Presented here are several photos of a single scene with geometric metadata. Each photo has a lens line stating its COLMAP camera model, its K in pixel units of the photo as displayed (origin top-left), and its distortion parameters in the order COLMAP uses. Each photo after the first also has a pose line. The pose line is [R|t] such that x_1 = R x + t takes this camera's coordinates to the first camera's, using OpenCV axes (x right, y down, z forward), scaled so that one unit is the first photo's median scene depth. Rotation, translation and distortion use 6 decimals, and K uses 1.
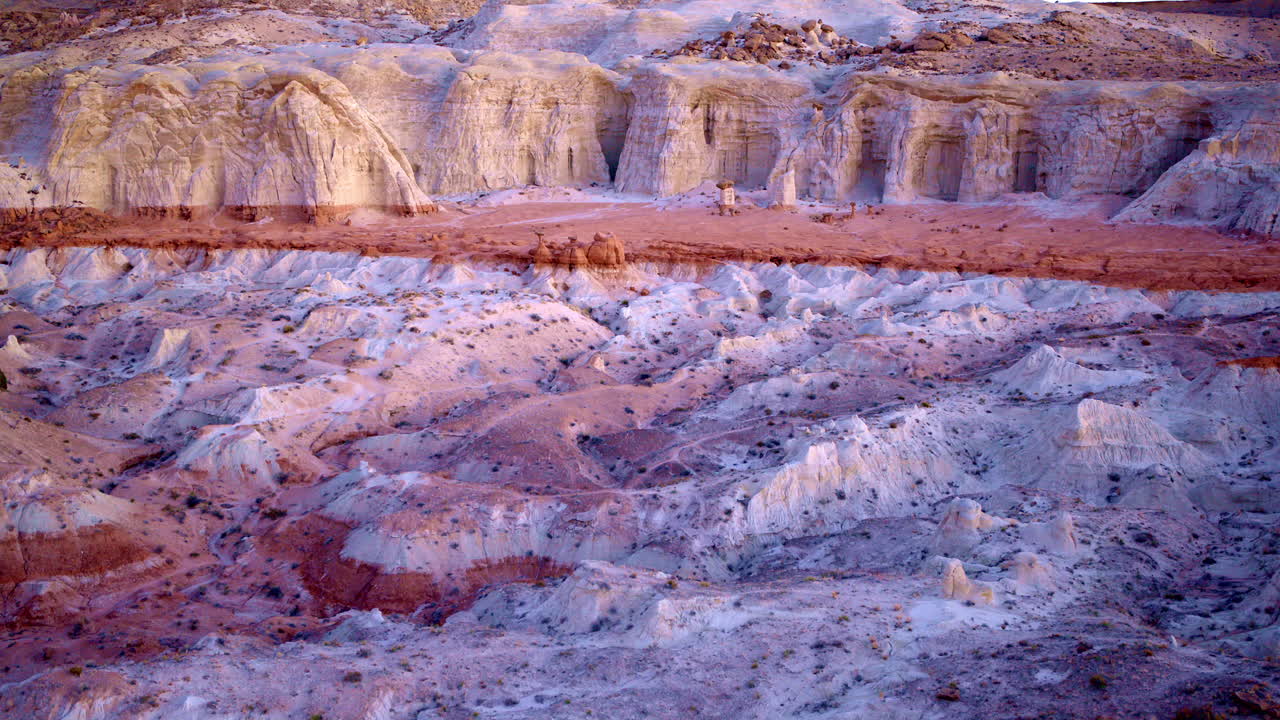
lens RADIAL K [[1359.0, 0, 644.6], [0, 1359.0, 364.7], [0, 0, 1]] dist [-0.052024, 0.000000]
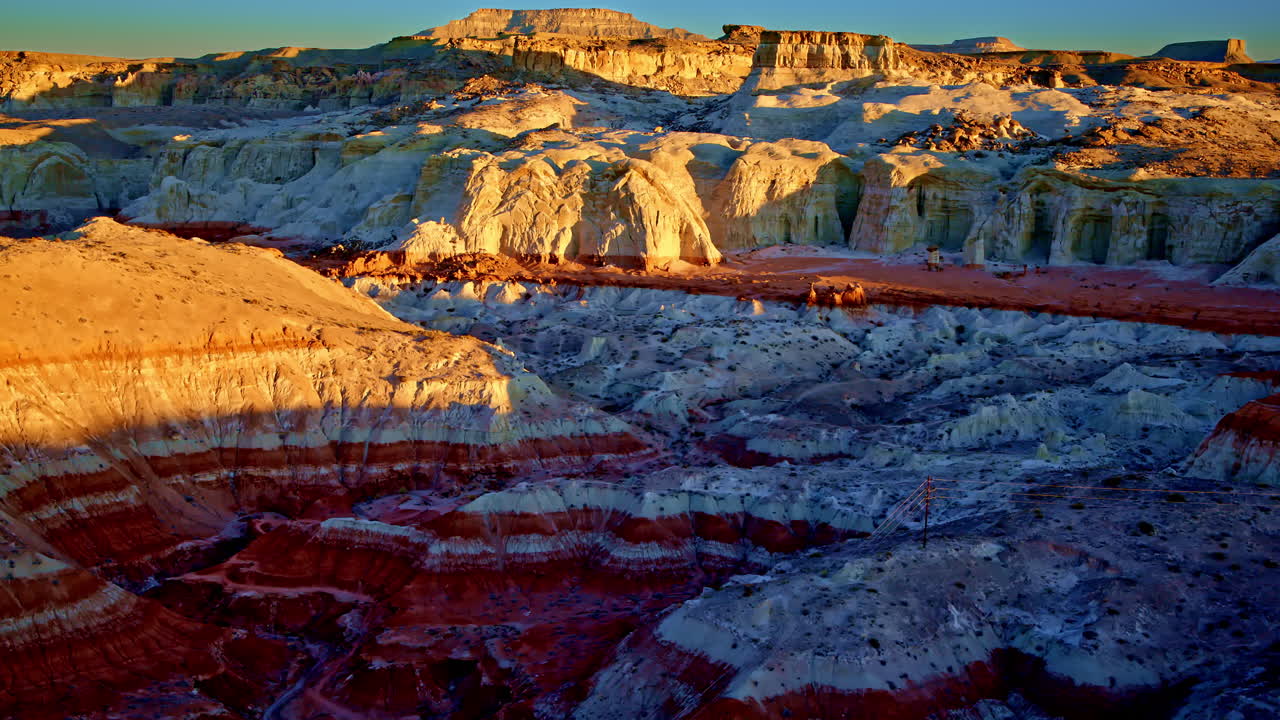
lens RADIAL K [[1359.0, 0, 644.1], [0, 1359.0, 361.9], [0, 0, 1]] dist [-0.052024, 0.000000]
pose [[0.990266, 0.035280, -0.134645, -0.048918], [-0.038176, 0.999091, -0.018985, 0.024767], [0.133853, 0.023941, 0.990712, -0.478646]]
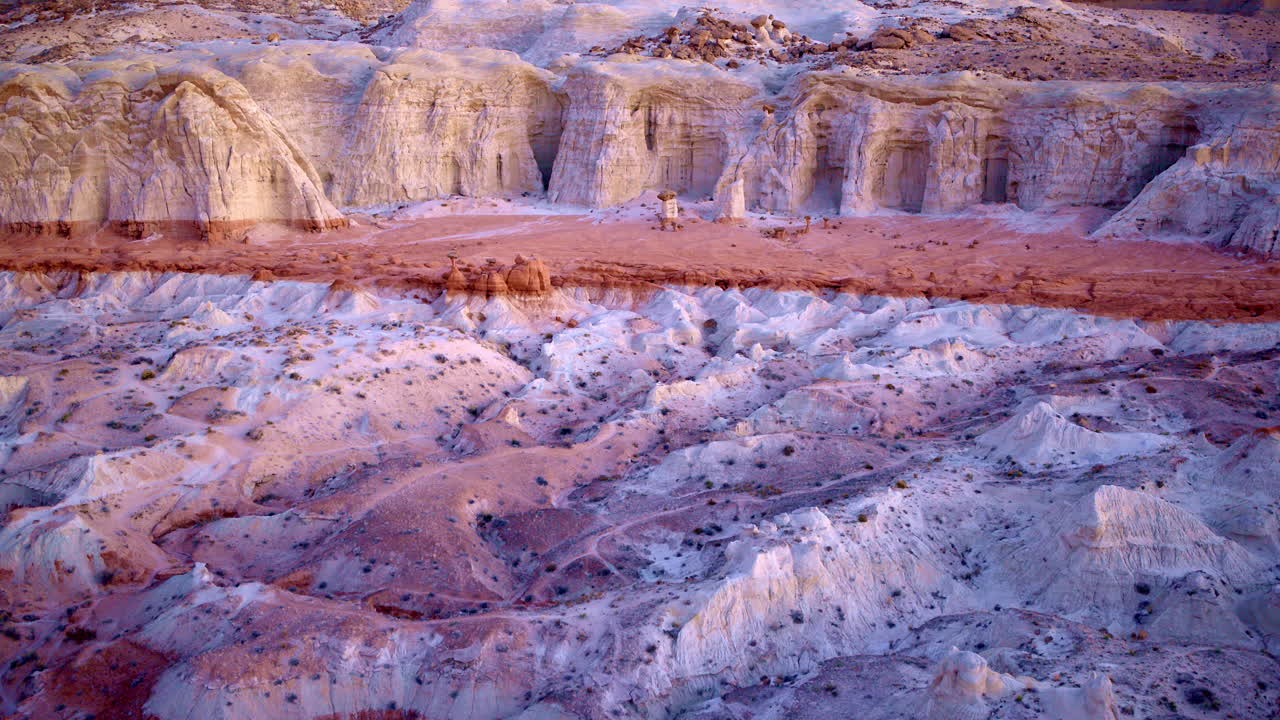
lens RADIAL K [[1359.0, 0, 644.3], [0, 1359.0, 364.6], [0, 0, 1]] dist [-0.052024, 0.000000]
pose [[0.999425, -0.005752, 0.033406, 0.015086], [0.005710, 0.999983, 0.001357, -0.024207], [-0.033414, -0.001166, 0.999441, 0.107627]]
